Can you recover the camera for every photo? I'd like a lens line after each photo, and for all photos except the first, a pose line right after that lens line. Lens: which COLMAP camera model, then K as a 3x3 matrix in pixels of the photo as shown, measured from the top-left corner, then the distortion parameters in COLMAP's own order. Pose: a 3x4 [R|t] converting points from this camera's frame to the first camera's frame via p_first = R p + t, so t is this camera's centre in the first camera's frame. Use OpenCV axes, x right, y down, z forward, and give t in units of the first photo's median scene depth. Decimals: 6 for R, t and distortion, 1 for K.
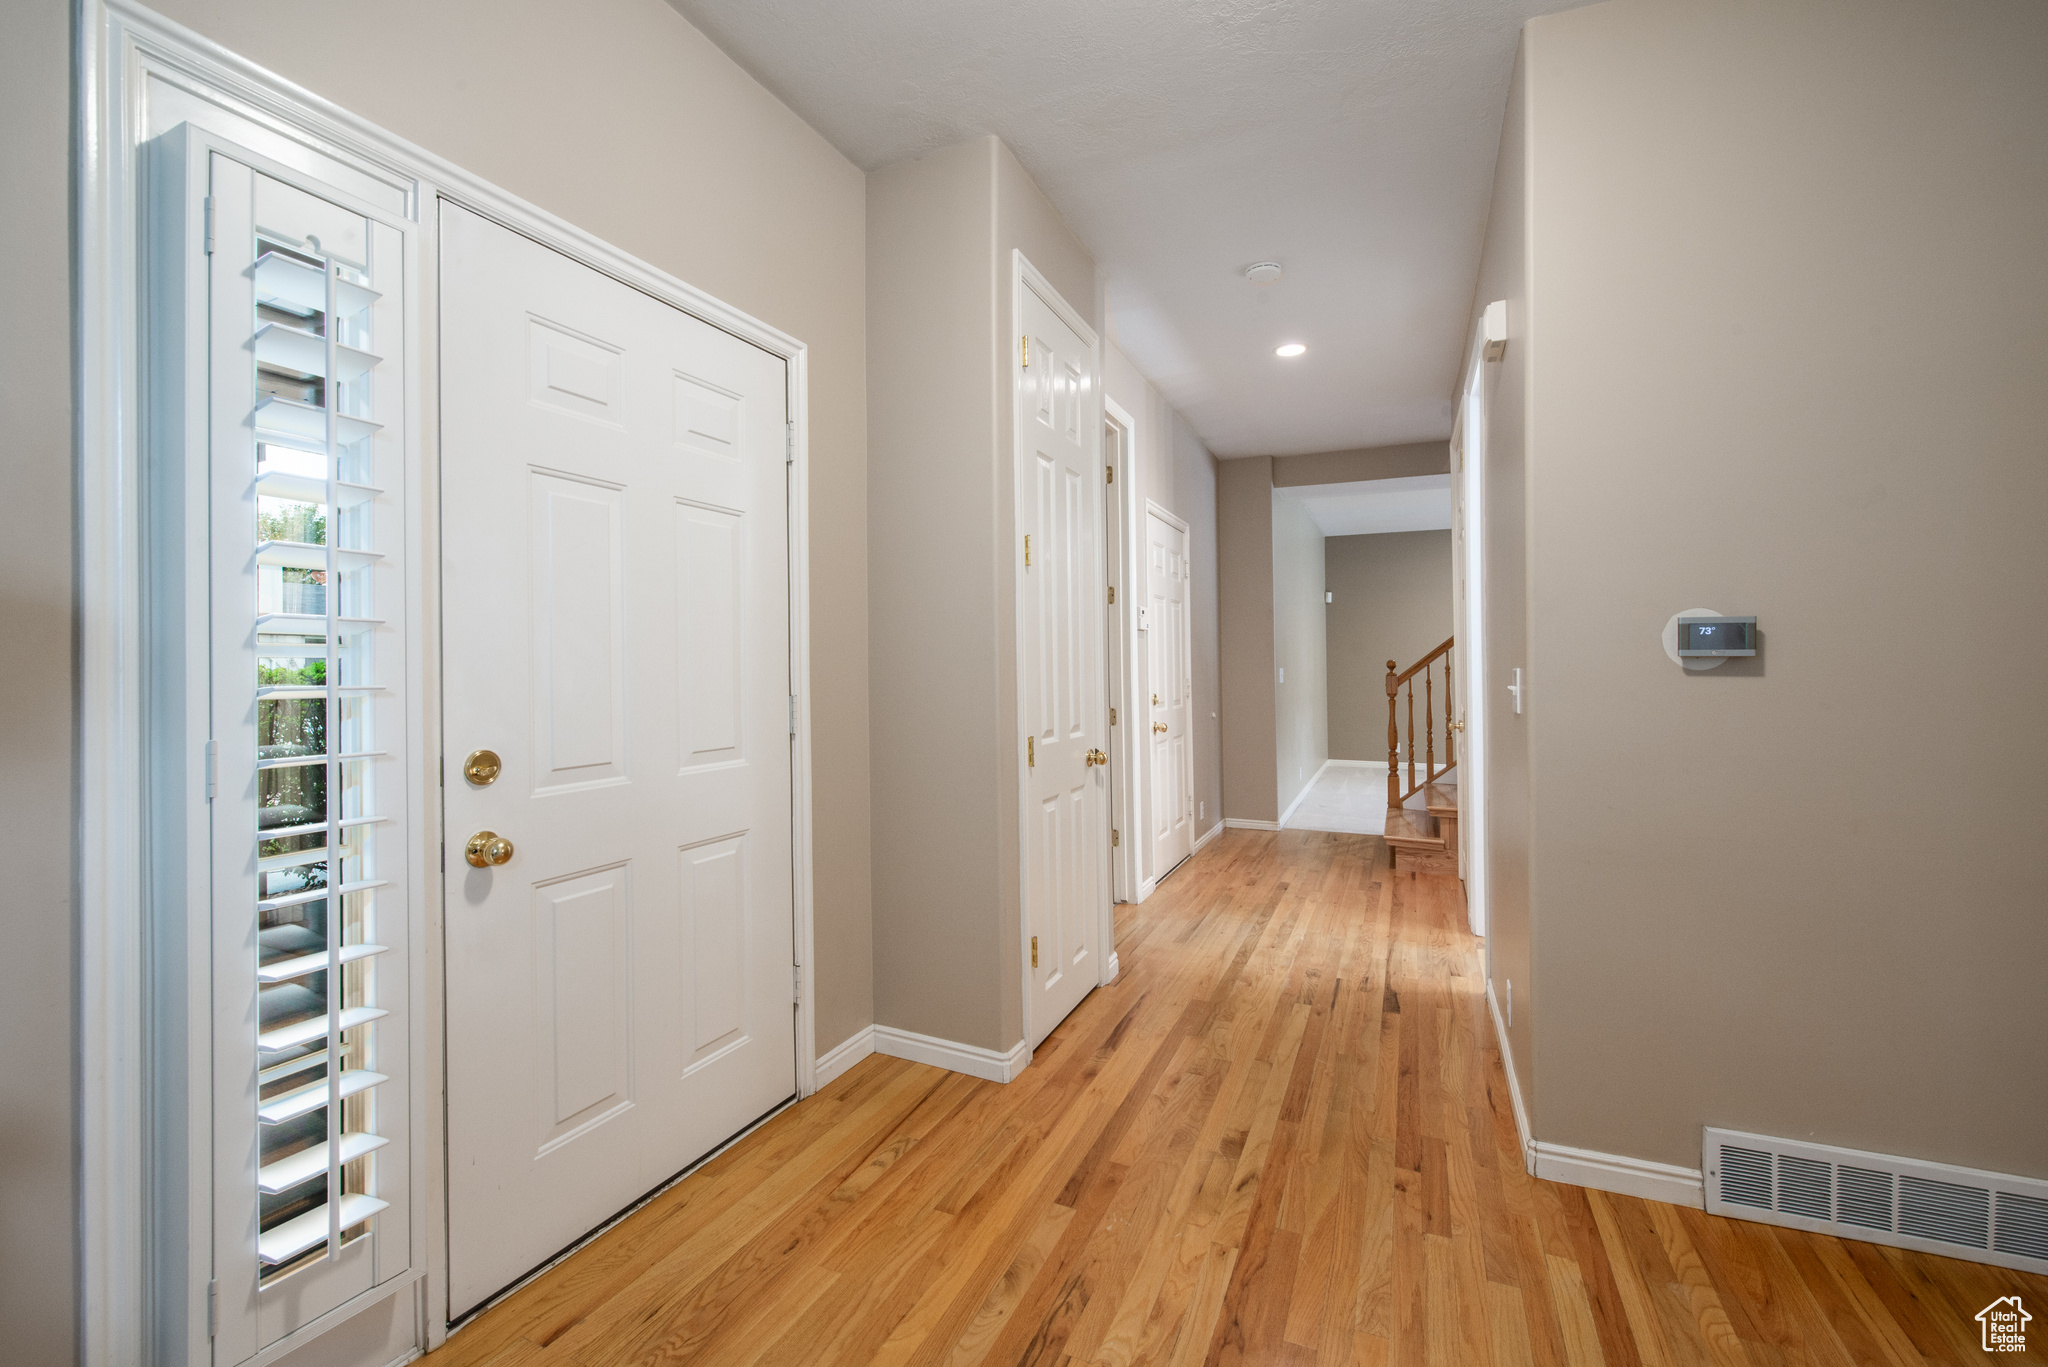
lens RADIAL K [[811.7, 0, 1070.5], [0, 811.7, 672.8], [0, 0, 1]] dist [-0.022099, 0.001095]
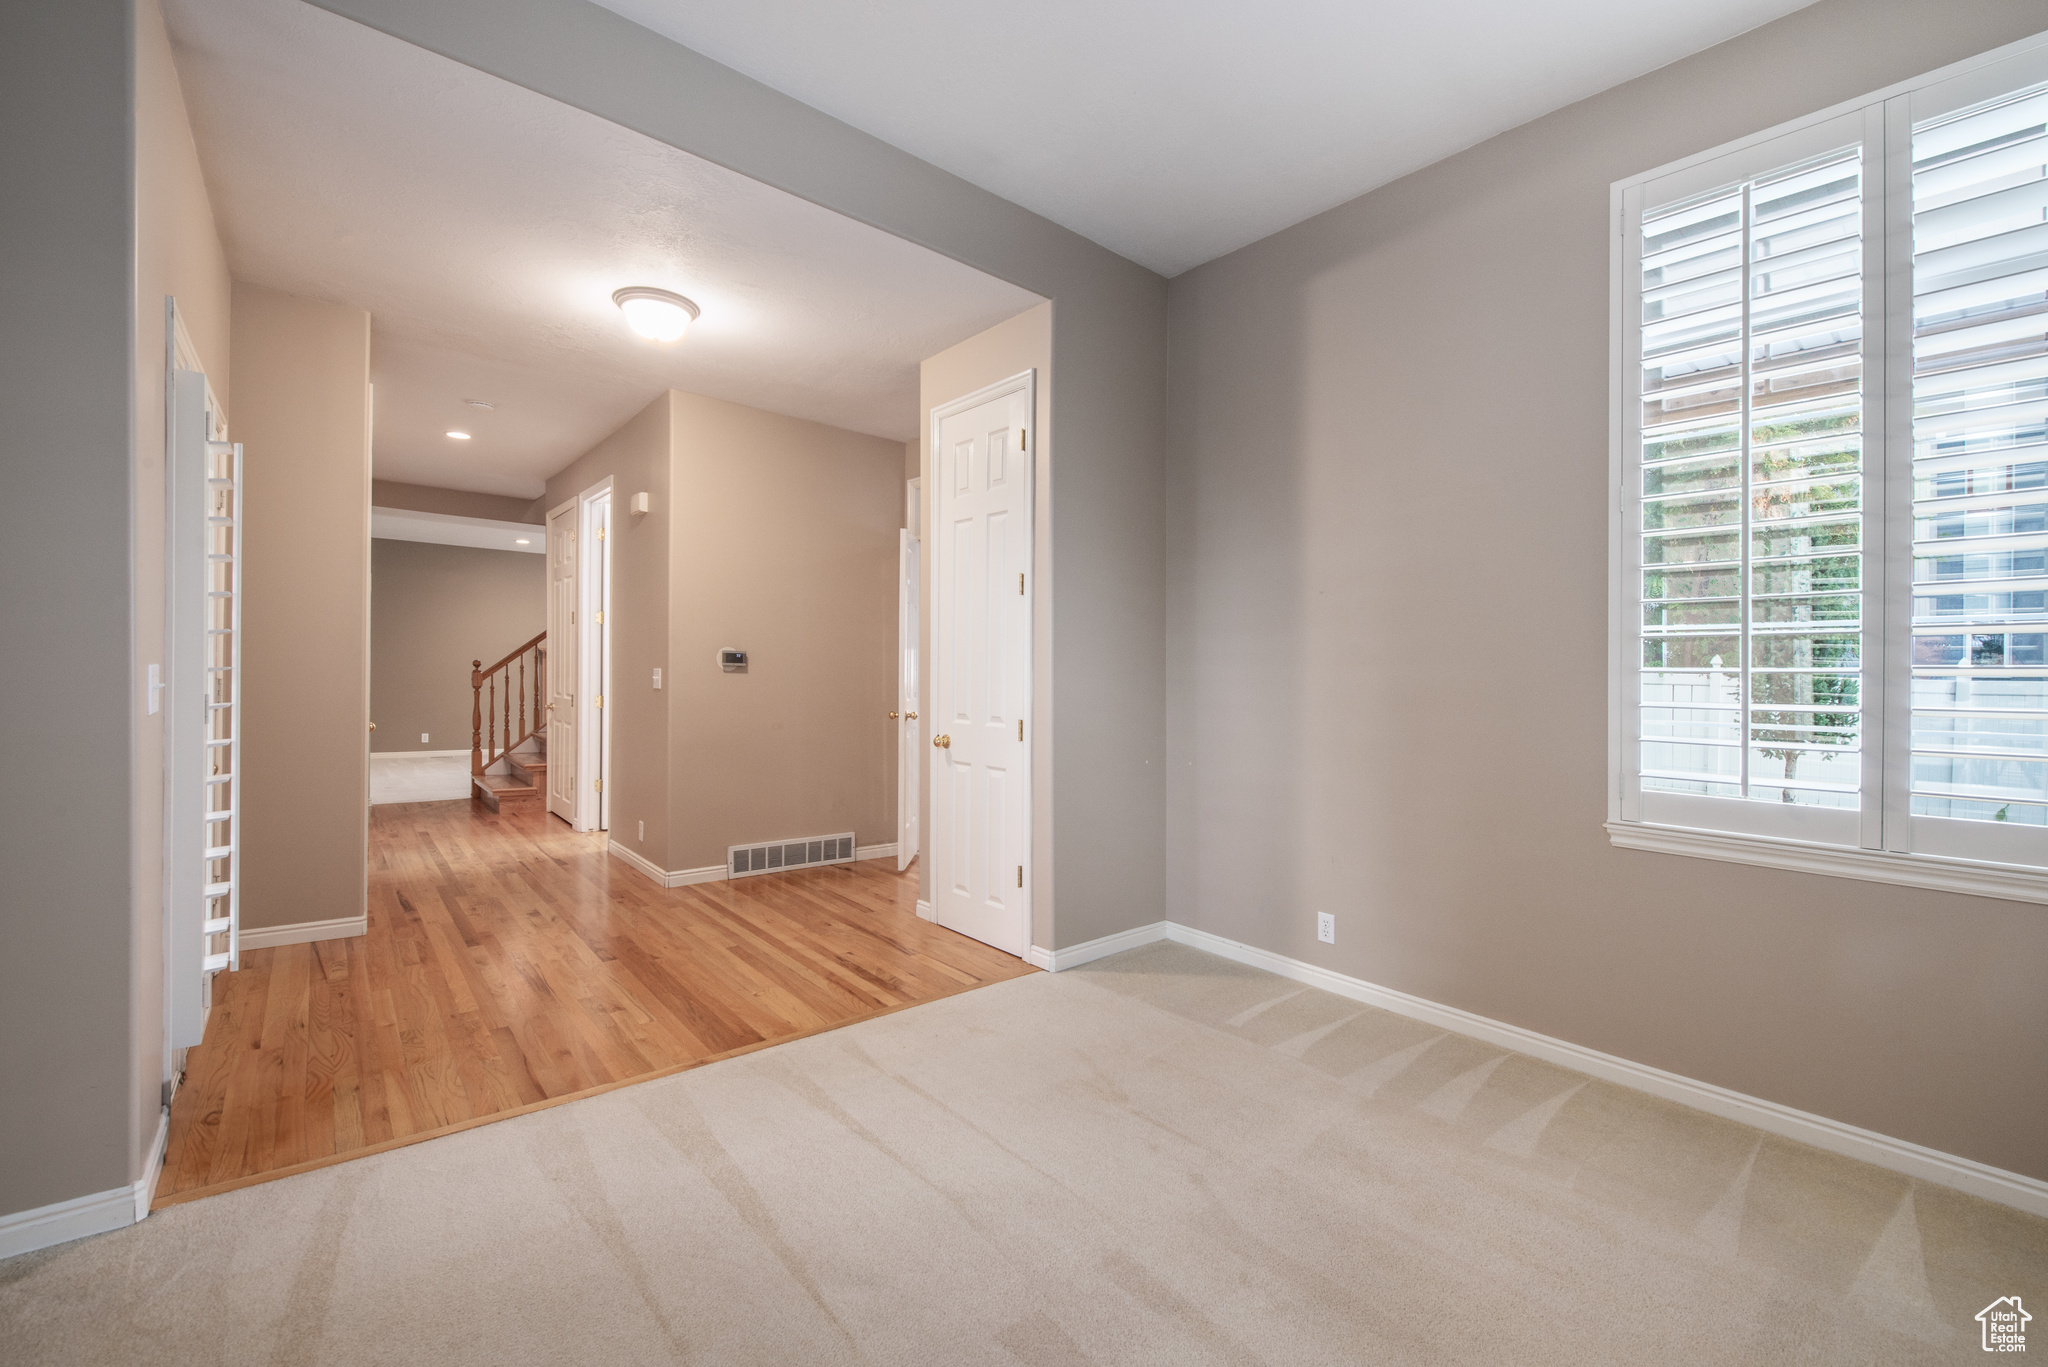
lens RADIAL K [[811.7, 0, 1023.1], [0, 811.7, 679.9], [0, 0, 1]] dist [-0.022099, 0.001095]
pose [[0.421040, 0.005769, 0.907024, -0.469232], [-0.013080, 0.999914, -0.000288, 0.005720], [-0.906948, -0.011743, 0.421079, -0.383848]]
